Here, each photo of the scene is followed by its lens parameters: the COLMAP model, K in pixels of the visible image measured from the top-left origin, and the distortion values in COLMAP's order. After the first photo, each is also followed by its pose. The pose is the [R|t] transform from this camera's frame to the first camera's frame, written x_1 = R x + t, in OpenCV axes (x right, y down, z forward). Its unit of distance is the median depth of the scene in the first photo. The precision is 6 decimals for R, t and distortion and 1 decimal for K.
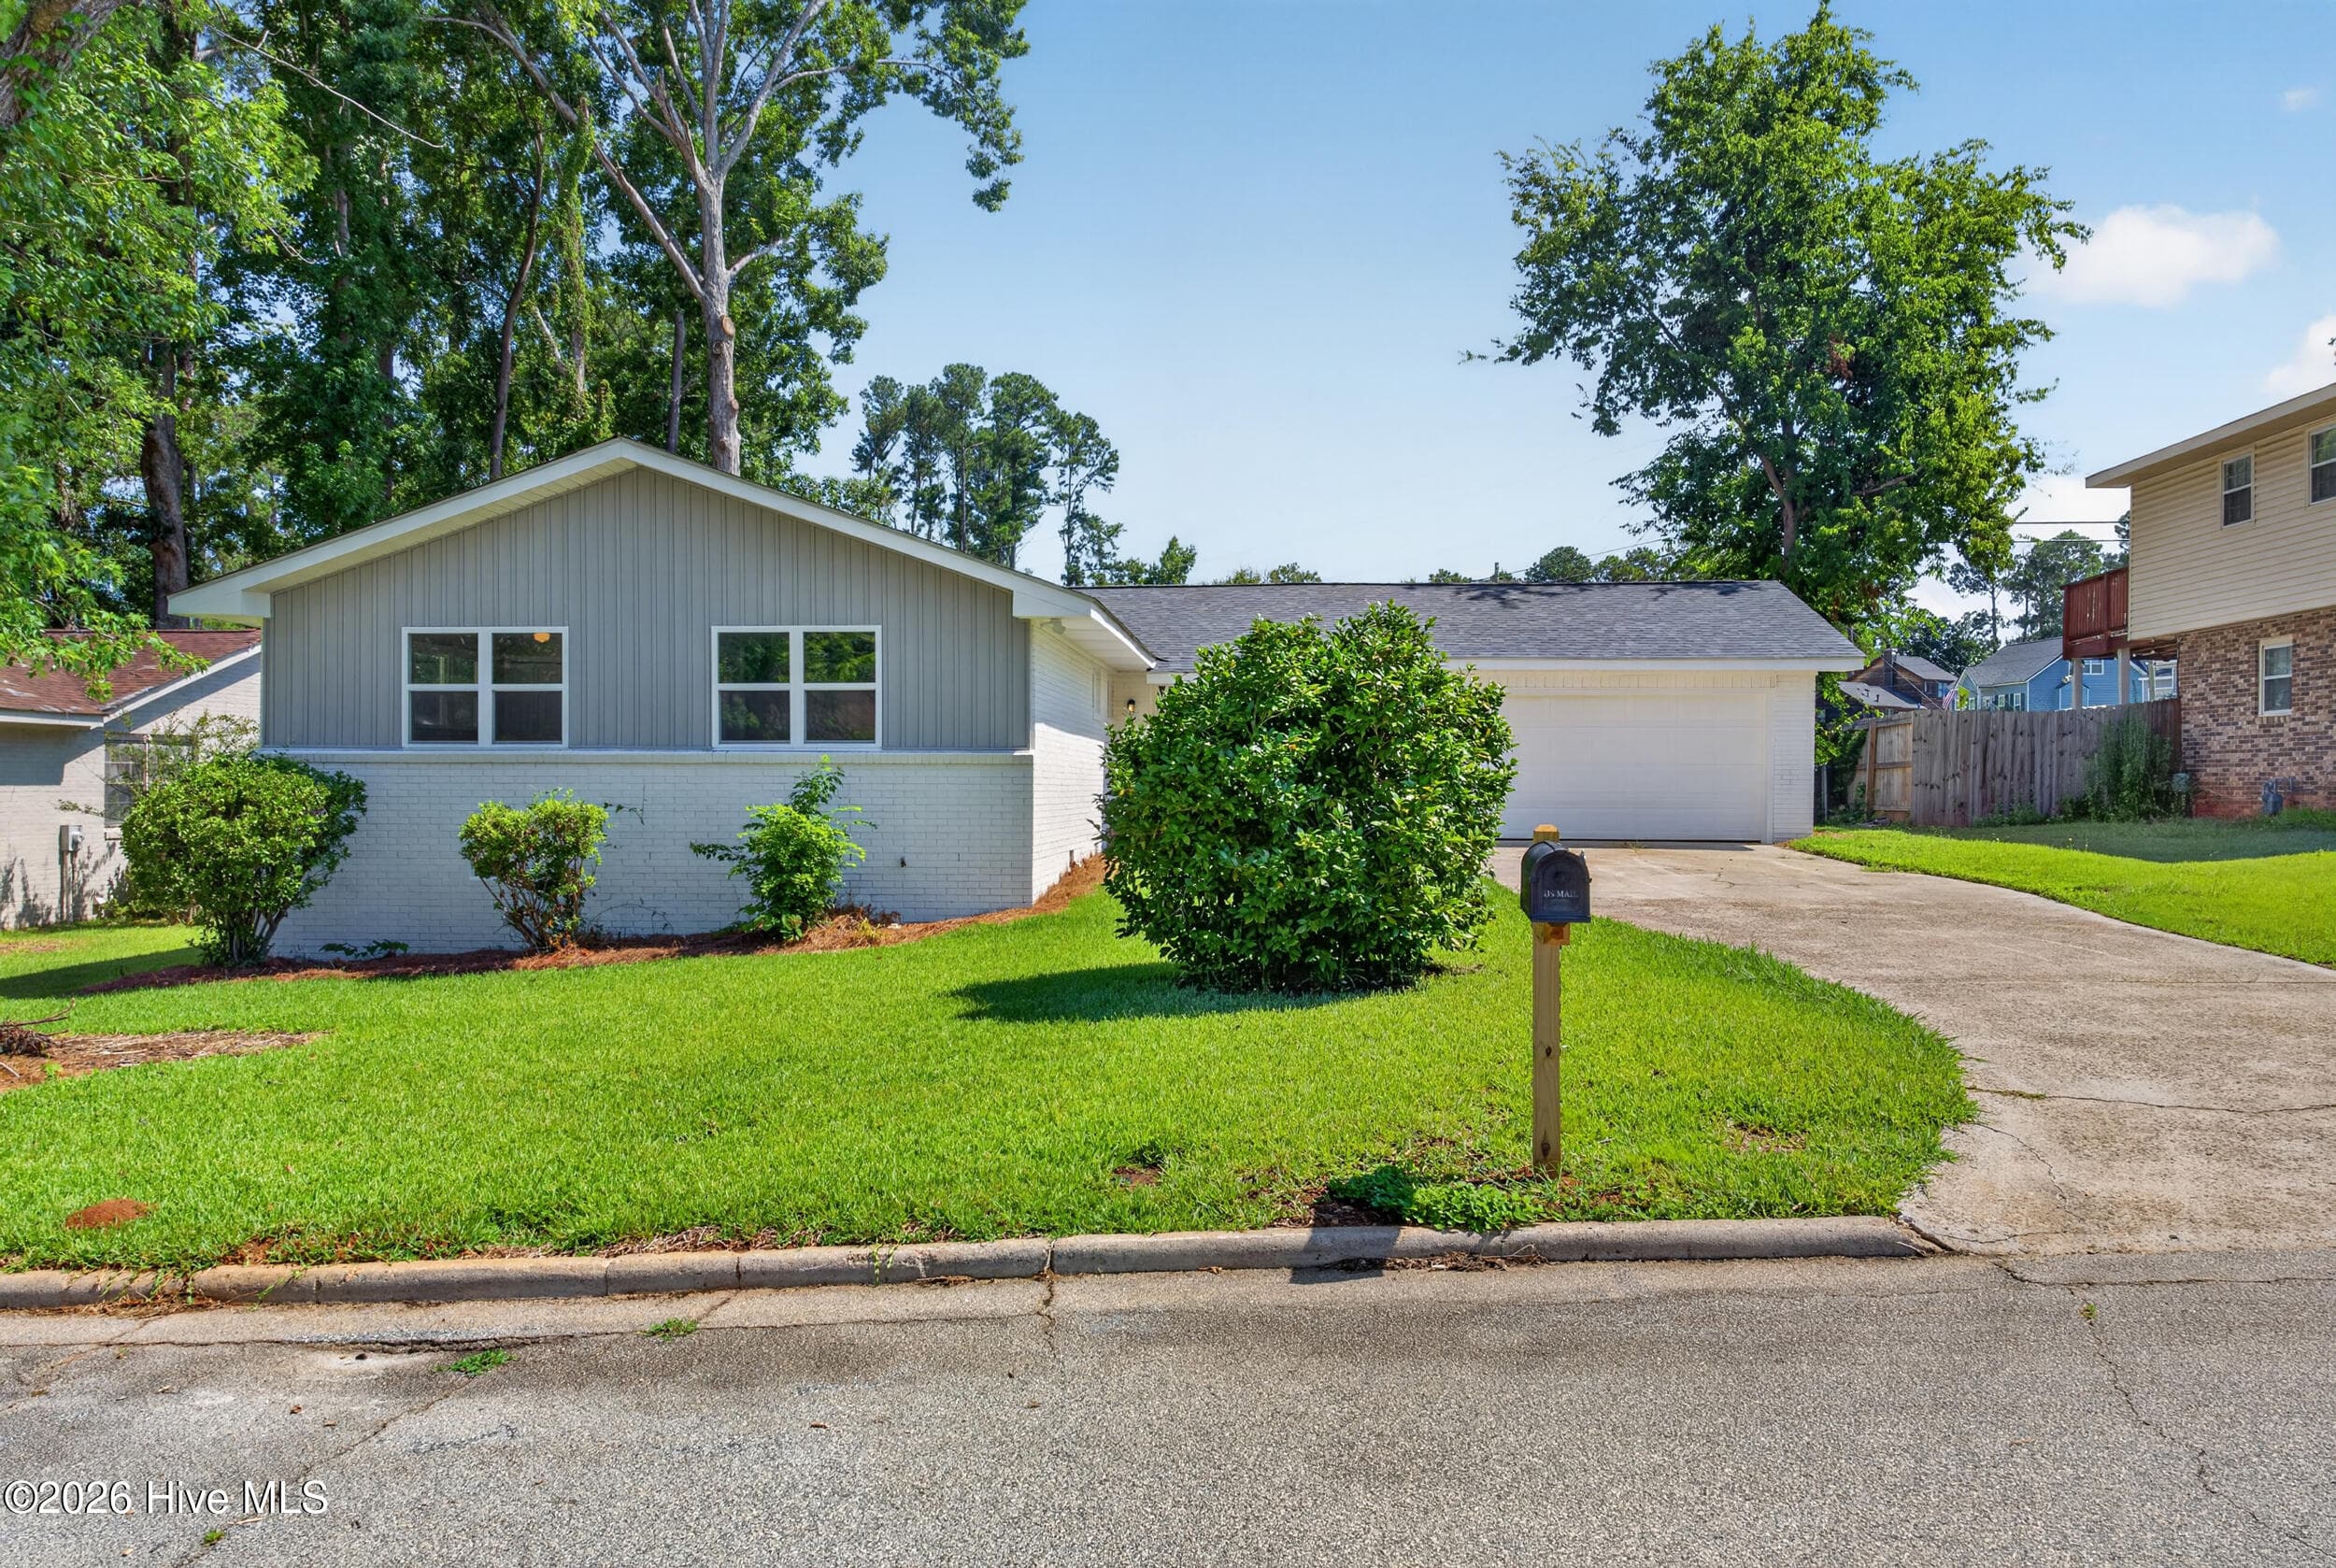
lens RADIAL K [[1731.3, 0, 1174.0], [0, 1731.3, 791.8], [0, 0, 1]] dist [0.044653, -0.000917]
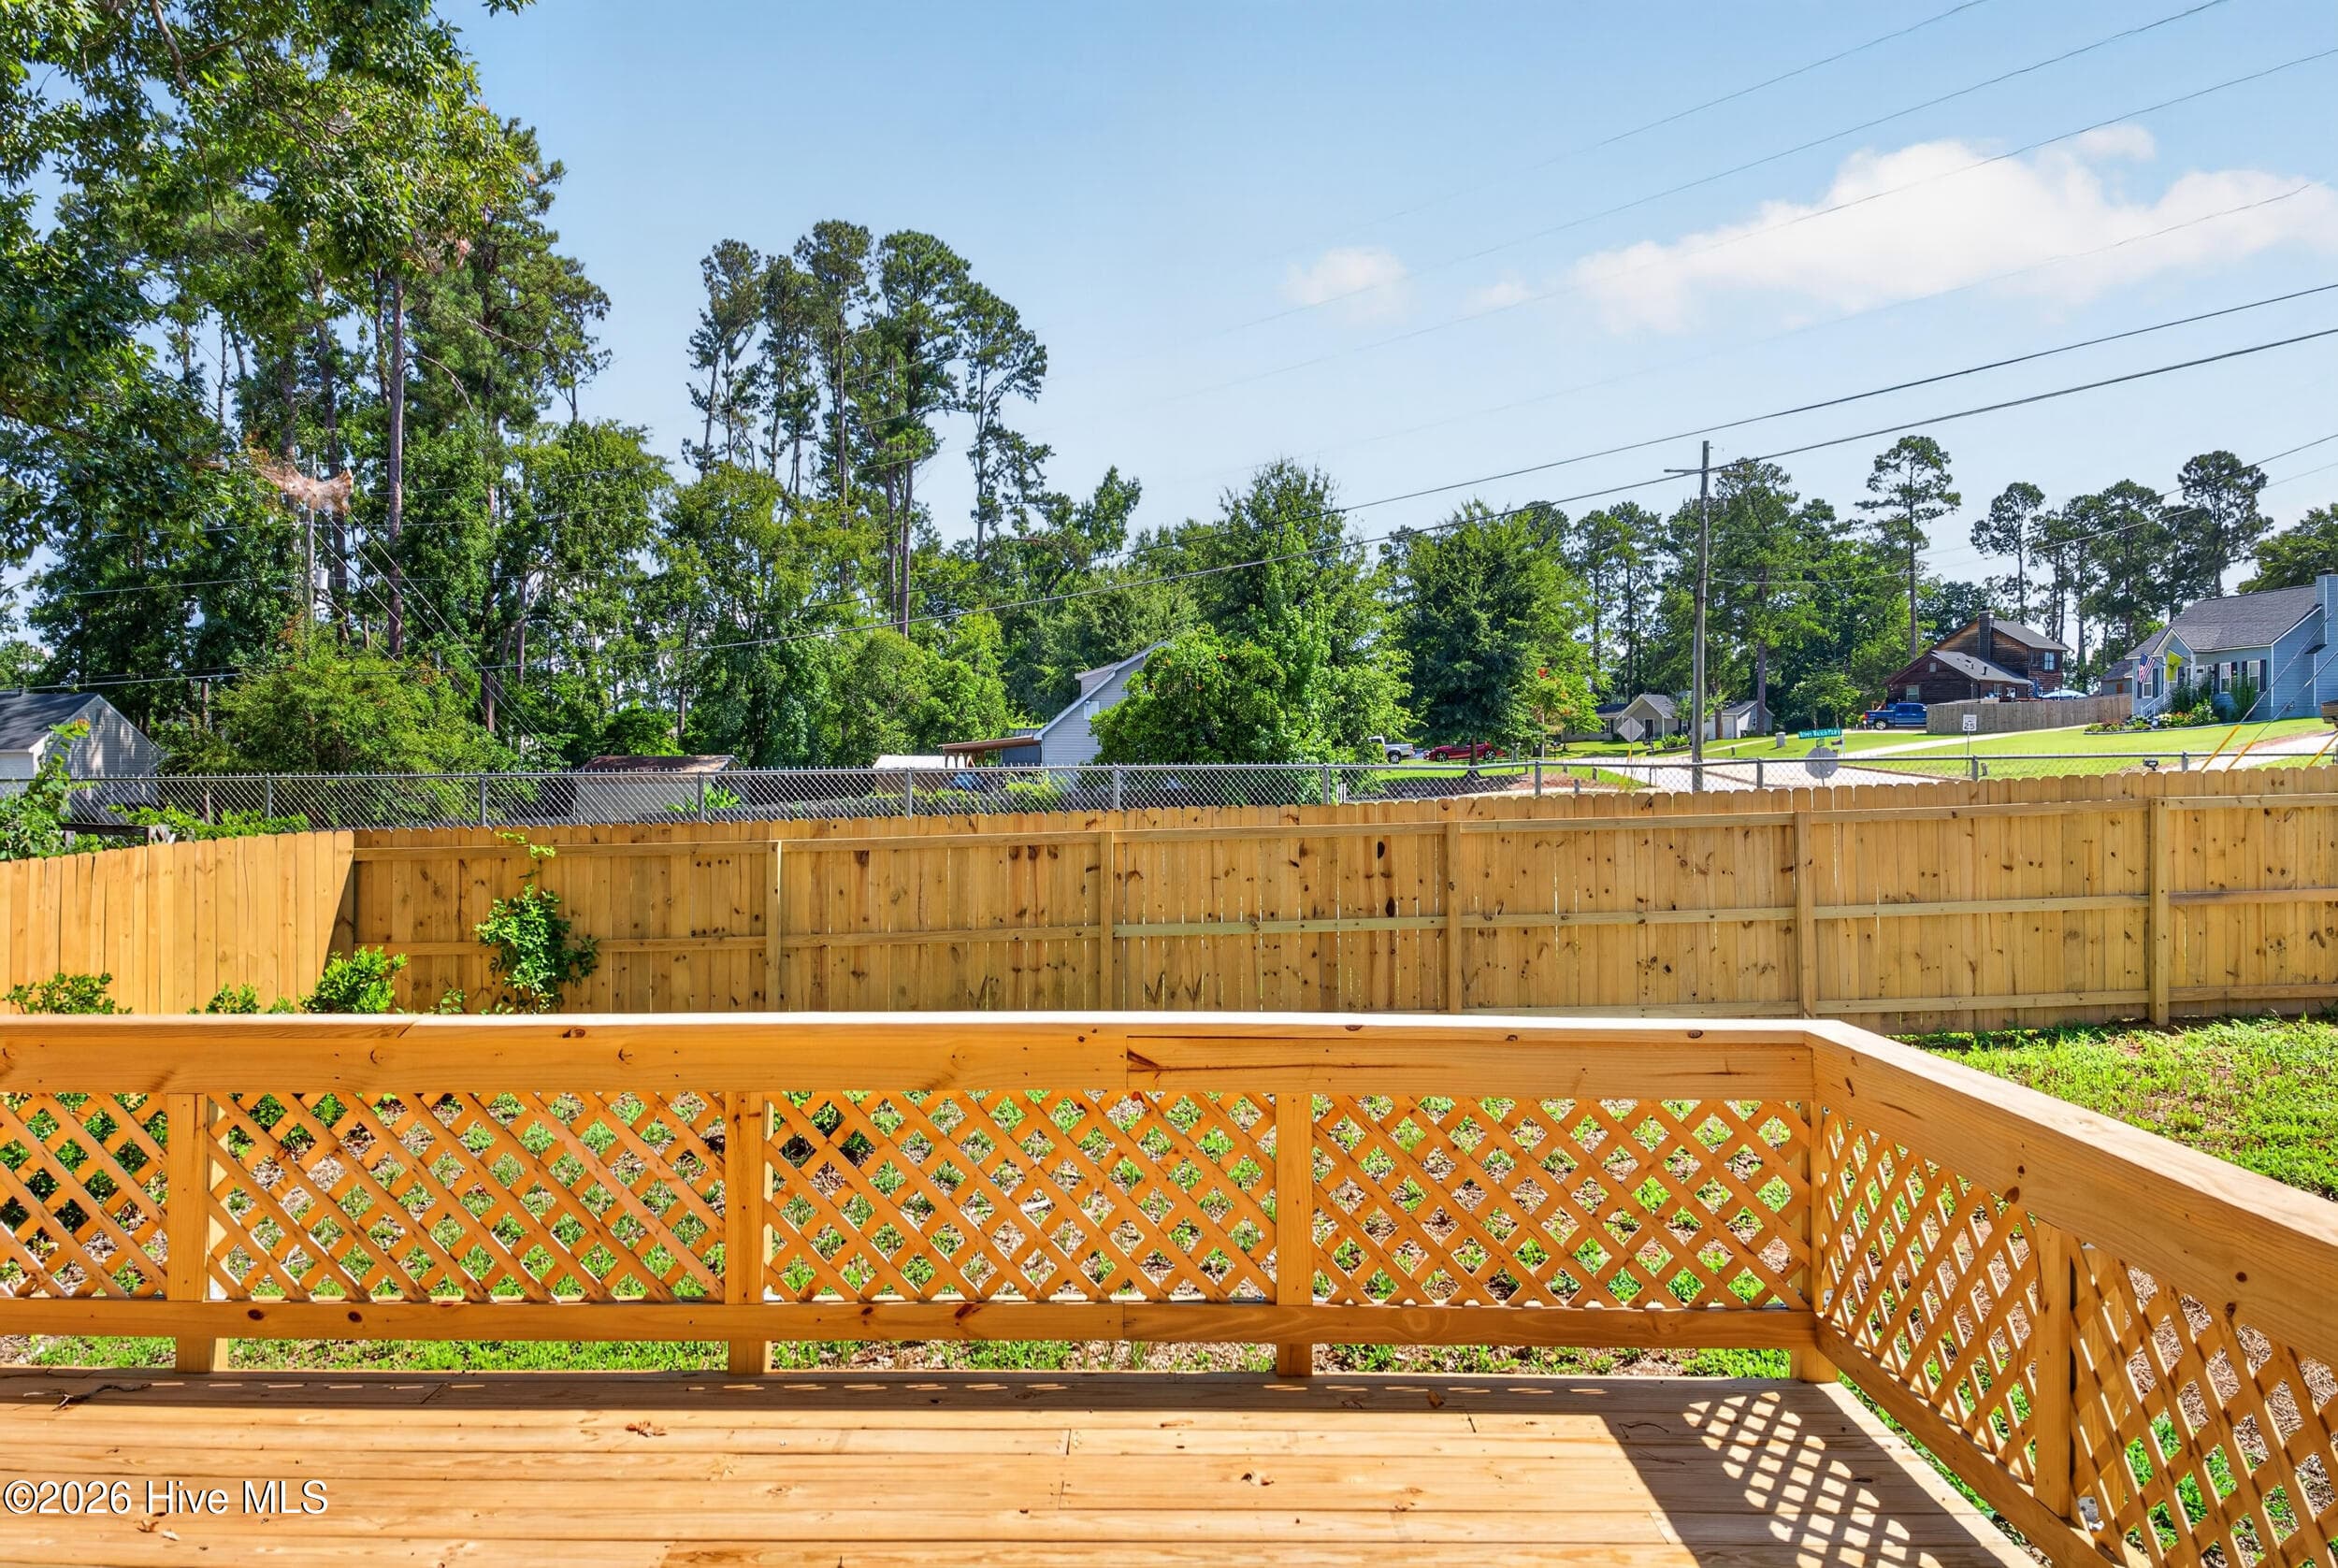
lens RADIAL K [[1753.7, 0, 1160.2], [0, 1753.7, 775.9], [0, 0, 1]] dist [0.006156, 0.002188]
pose [[0.998125, -0.006593, 0.060856, -0.030570], [0.006590, 0.999978, 0.000248, -0.008060], [-0.060856, 0.000153, 0.998147, 0.229705]]
